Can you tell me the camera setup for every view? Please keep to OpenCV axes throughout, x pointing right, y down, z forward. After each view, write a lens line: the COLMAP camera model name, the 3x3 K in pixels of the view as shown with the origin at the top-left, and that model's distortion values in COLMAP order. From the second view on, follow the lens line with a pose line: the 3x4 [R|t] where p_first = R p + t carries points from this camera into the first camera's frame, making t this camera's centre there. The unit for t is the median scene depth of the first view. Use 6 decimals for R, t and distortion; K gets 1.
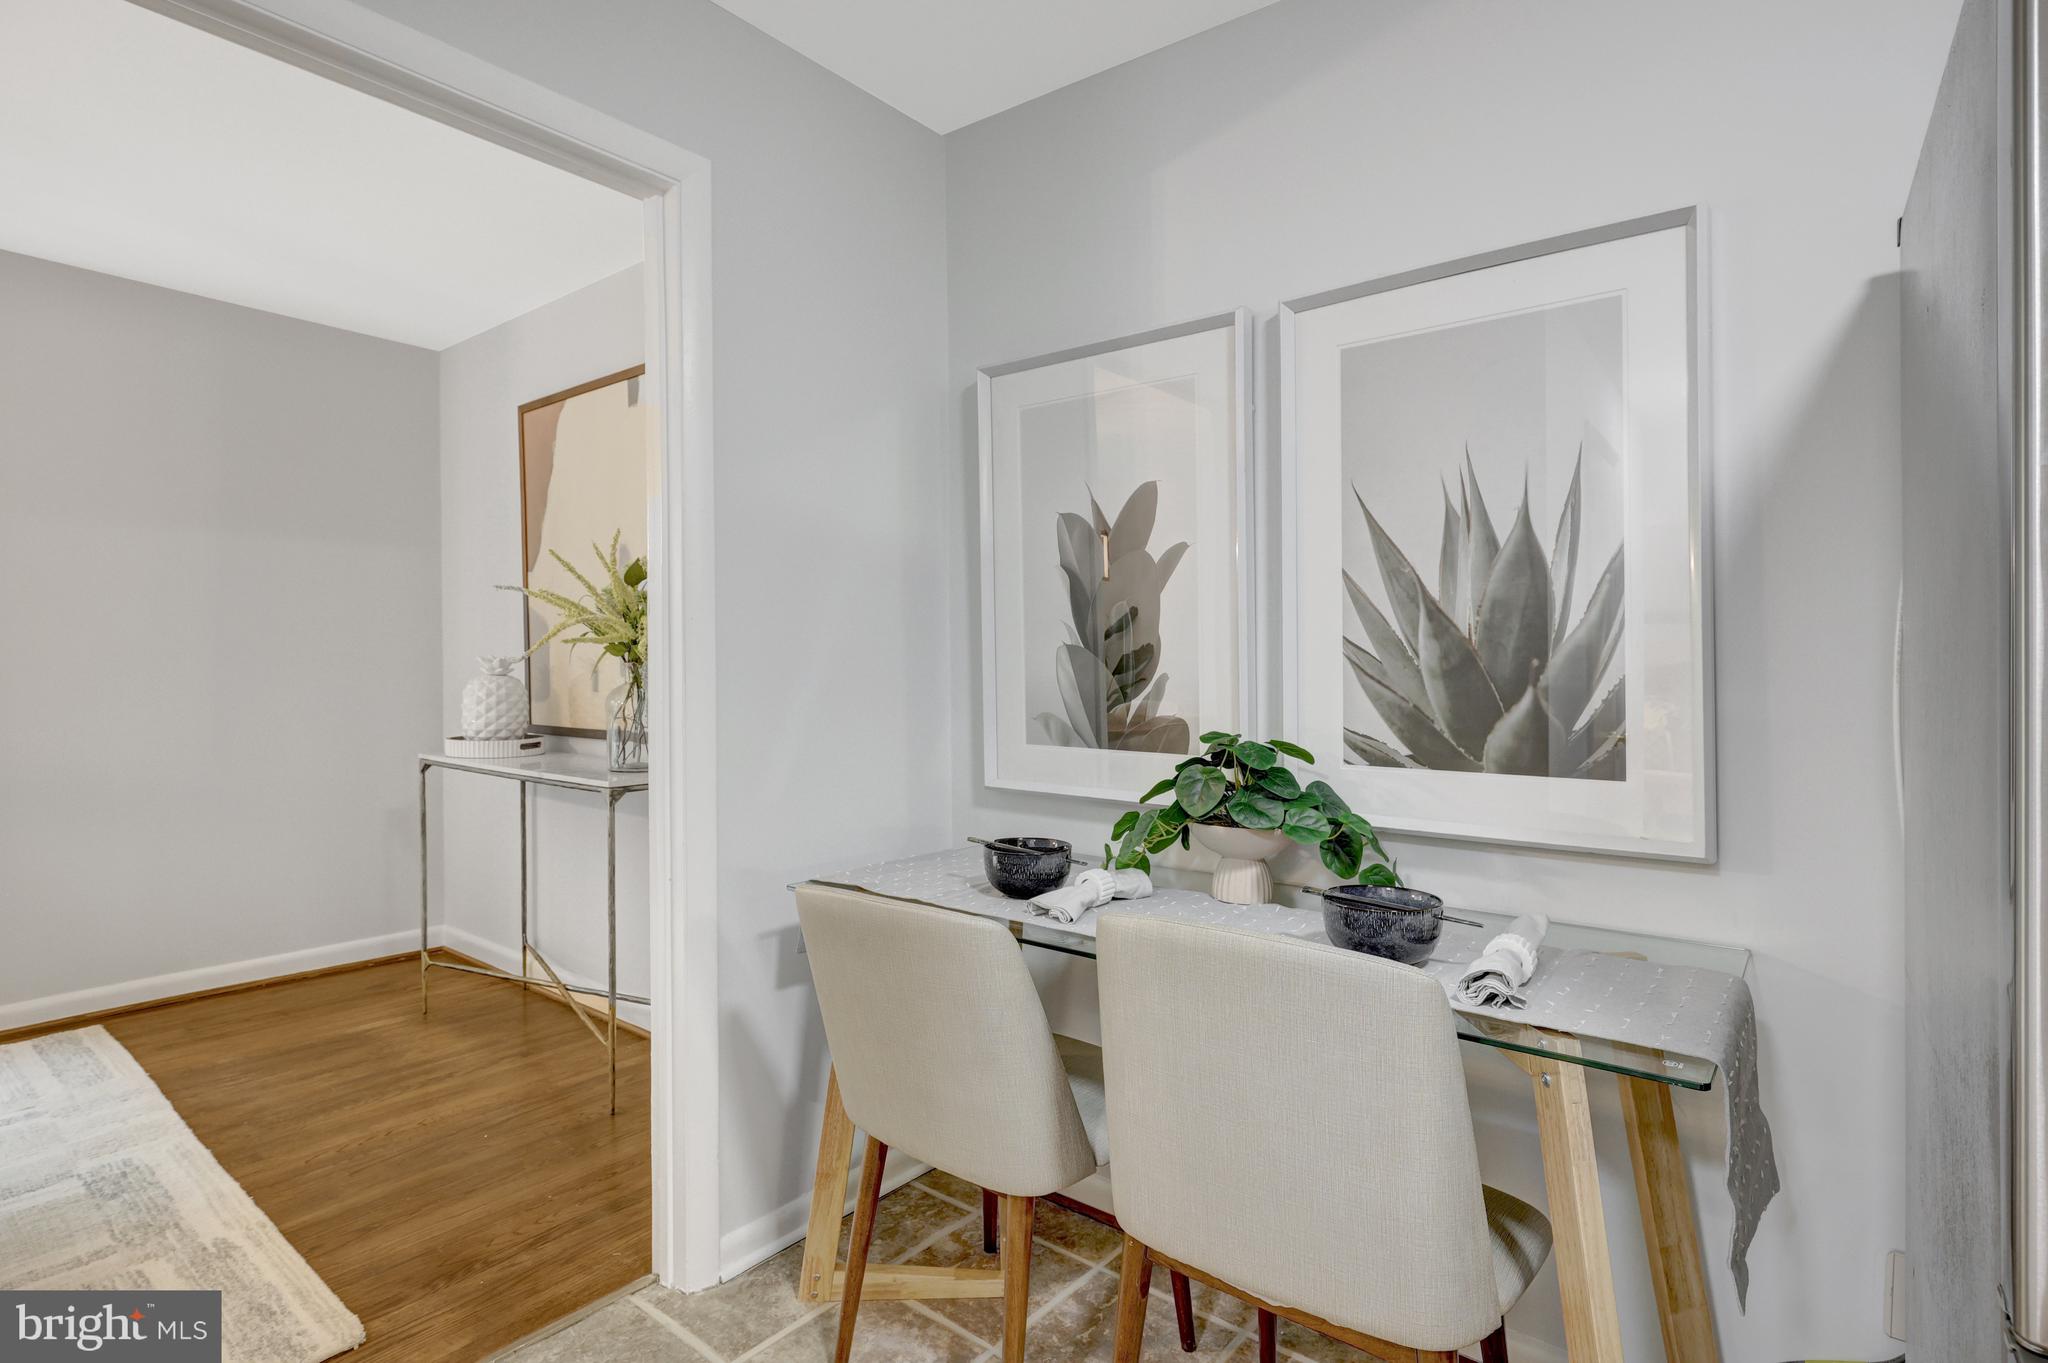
lens RADIAL K [[995.6, 0, 1027.7], [0, 995.6, 663.9], [0, 0, 1]] dist [0.004846, 0.000808]
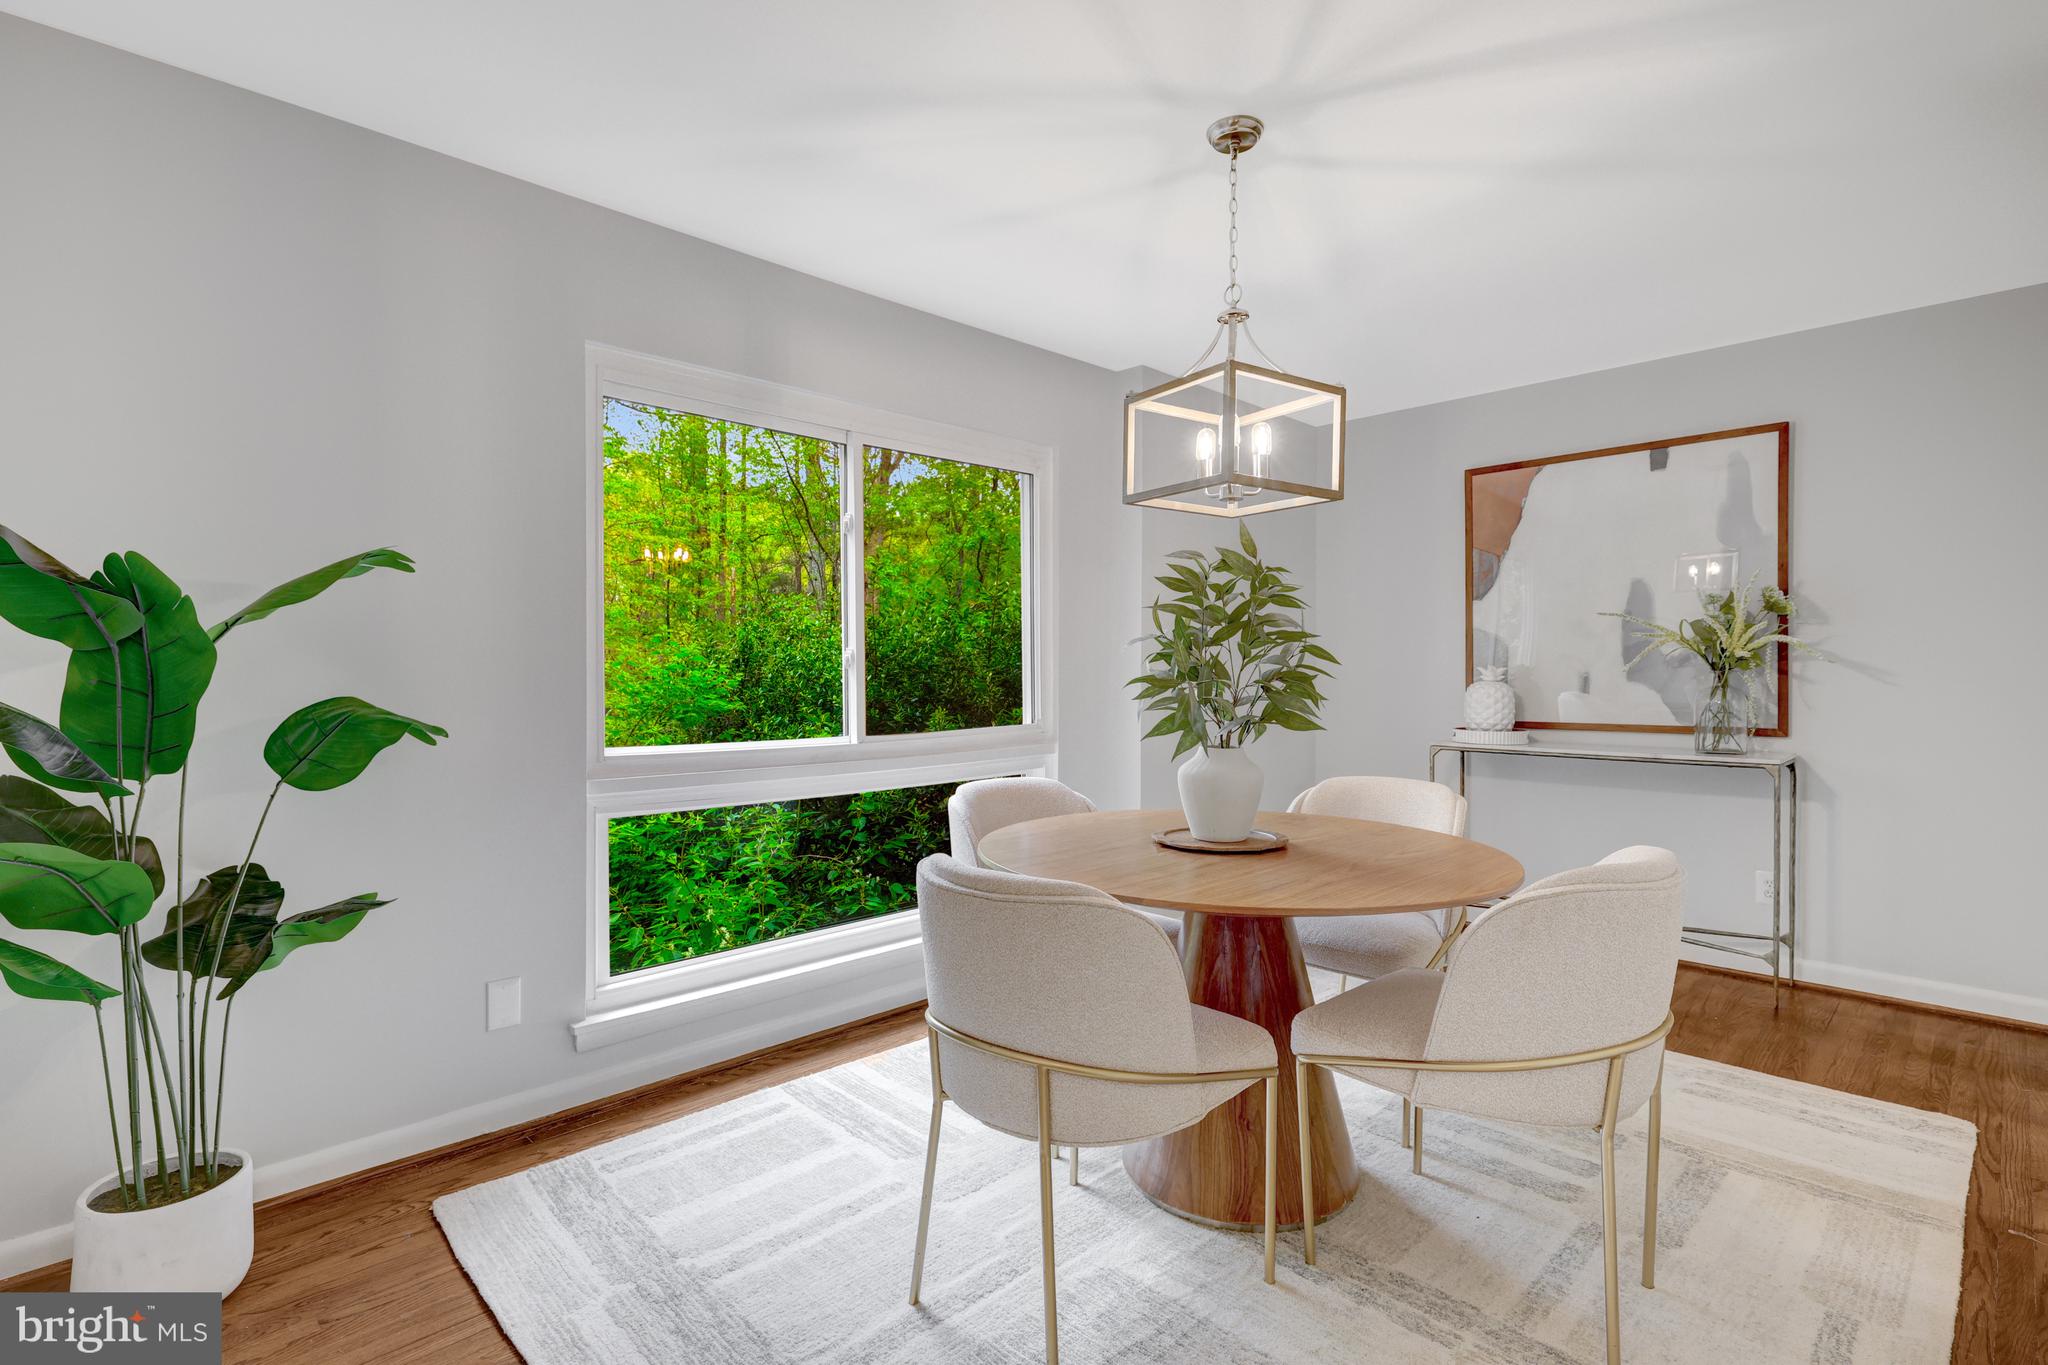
lens RADIAL K [[945.7, 0, 1030.2], [0, 945.7, 684.5], [0, 0, 1]] dist [-0.000816, 0.000733]
pose [[0.991806, -0.001957, -0.127741, -1.443227], [0.002869, 0.999972, 0.006955, 0.009355], [0.127724, -0.007265, 0.991783, -0.431733]]
